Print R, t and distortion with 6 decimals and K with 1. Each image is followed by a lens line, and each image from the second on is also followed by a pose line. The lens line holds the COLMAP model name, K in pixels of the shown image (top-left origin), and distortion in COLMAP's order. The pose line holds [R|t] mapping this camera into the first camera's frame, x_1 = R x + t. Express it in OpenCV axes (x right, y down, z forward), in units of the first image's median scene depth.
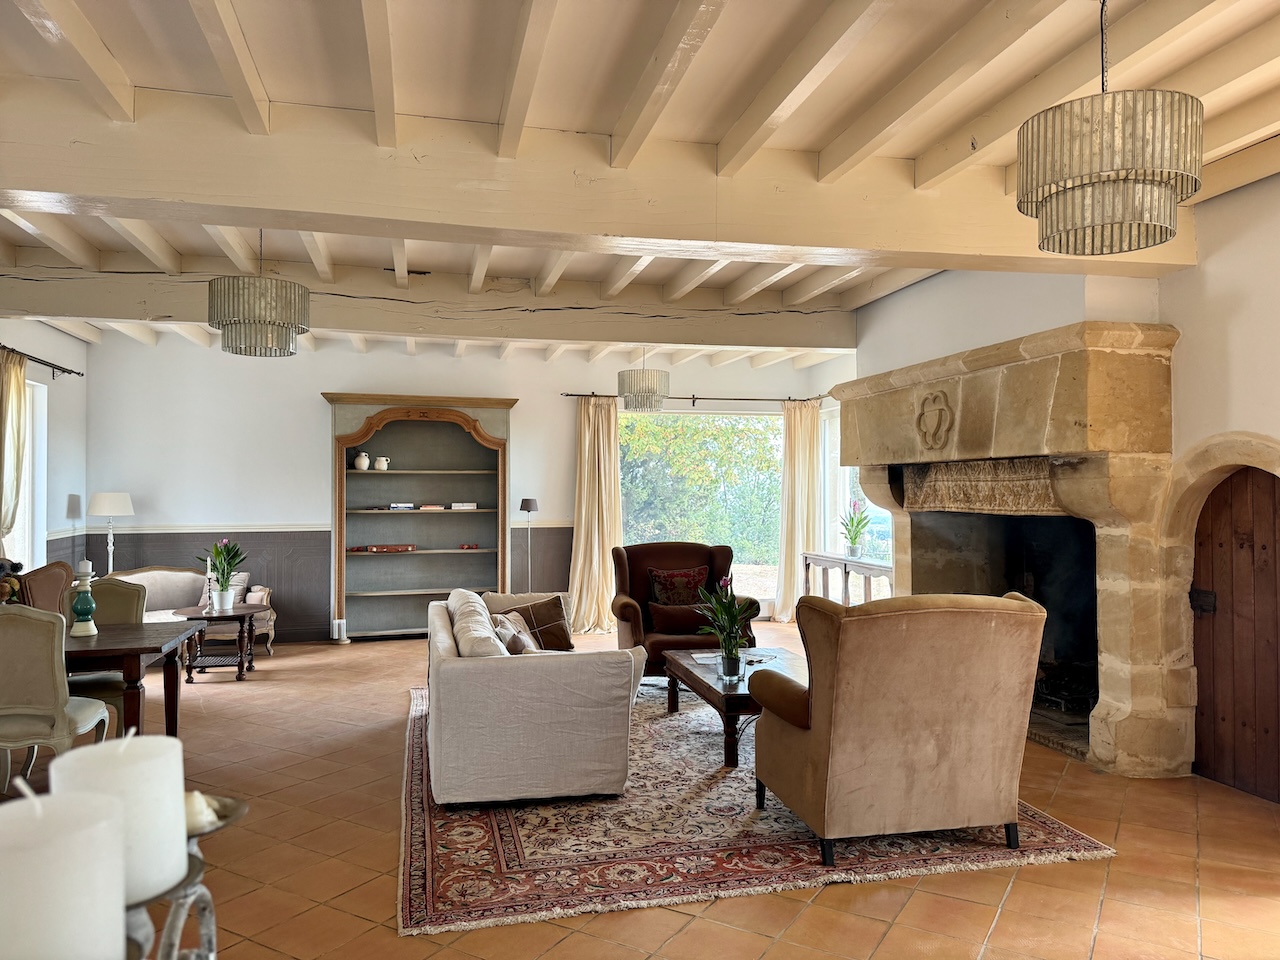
lens RADIAL K [[881.7, 0, 645.7], [0, 881.7, 468.2], [0, 0, 1]] dist [0.017057, -0.018073]
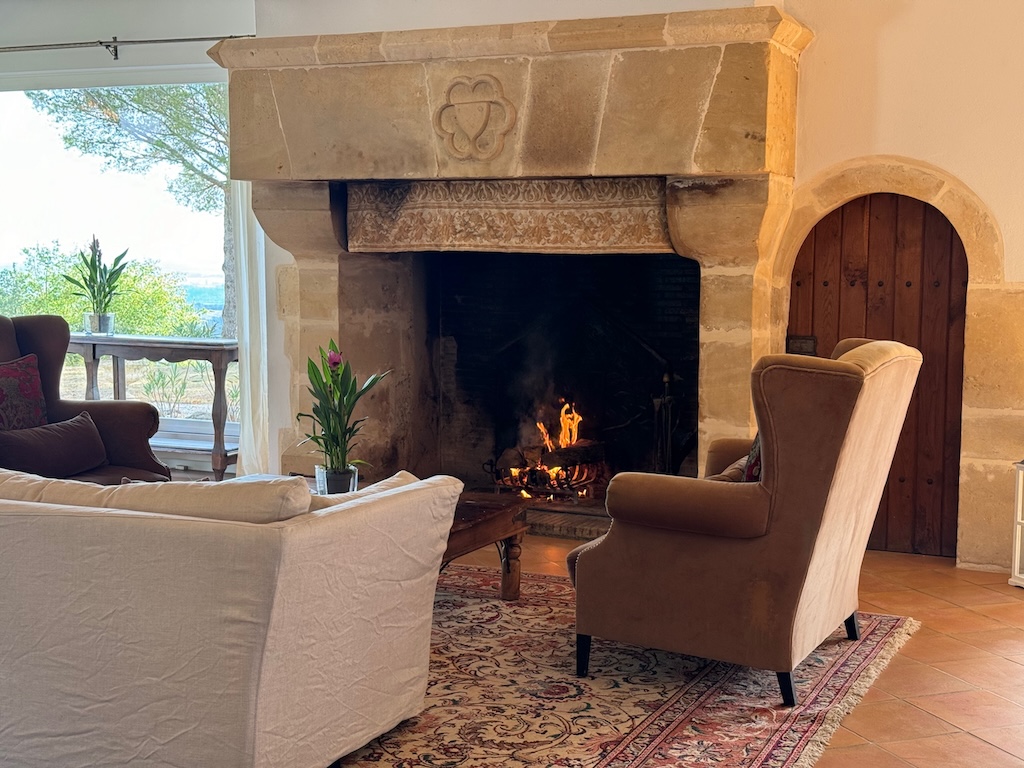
lens RADIAL K [[1404.9, 0, 501.2], [0, 1404.9, 382.2], [0, 0, 1]] dist [0.125437, 0.000000]
pose [[0.636137, -0.071012, 0.768302, -0.543832], [-0.027459, 0.993041, 0.114519, 0.025244], [-0.771088, -0.093947, 0.629760, 0.280765]]
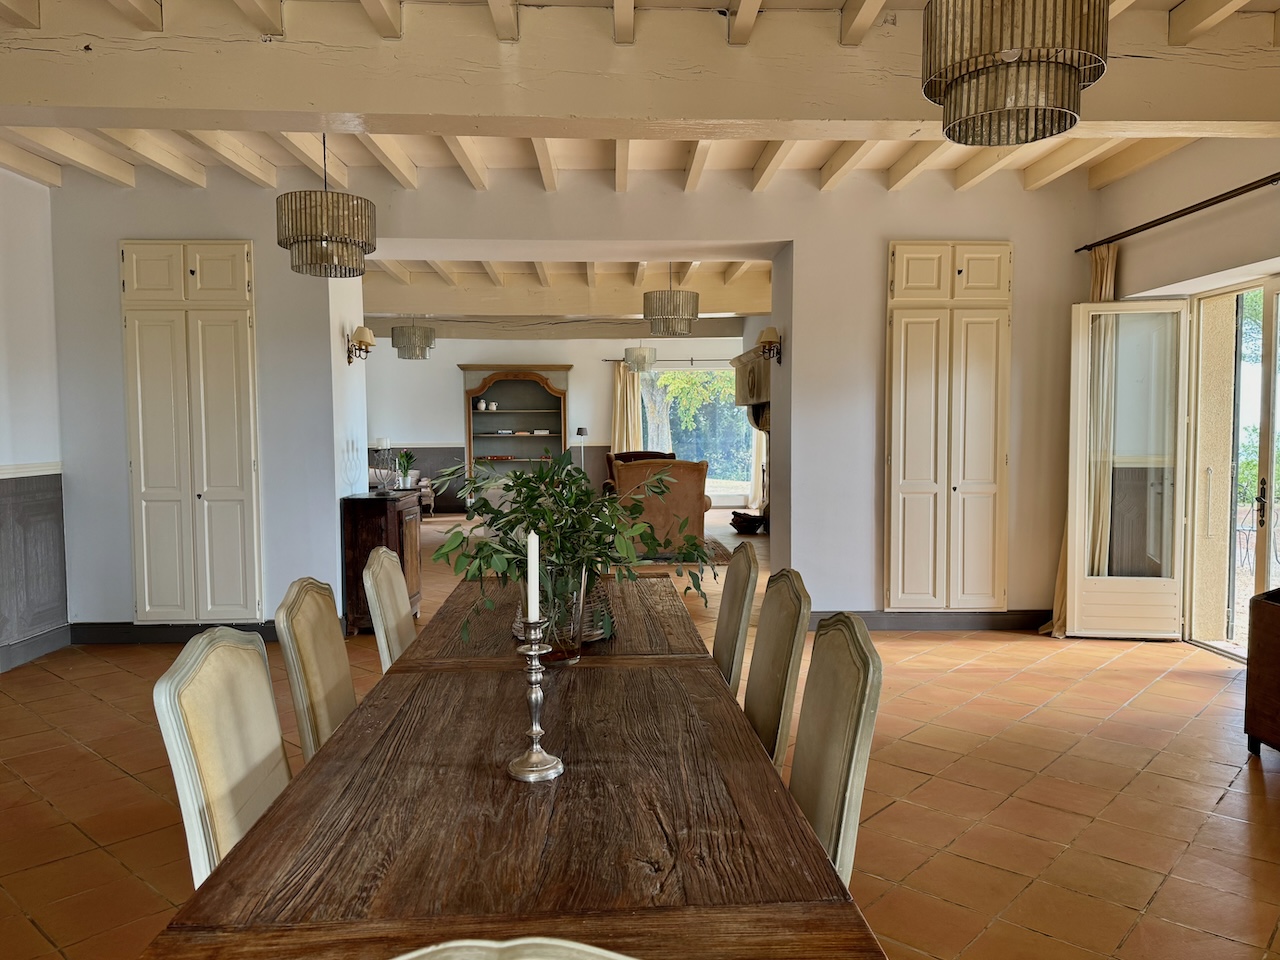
lens RADIAL K [[911.8, 0, 645.9], [0, 911.8, 483.8], [0, 0, 1]] dist [0.011634, 0.000982]
pose [[0.980663, 0.006288, -0.195605, 0.530607], [0.010630, 0.996297, 0.085320, -0.005902], [0.195417, -0.085750, 0.976964, -1.043942]]
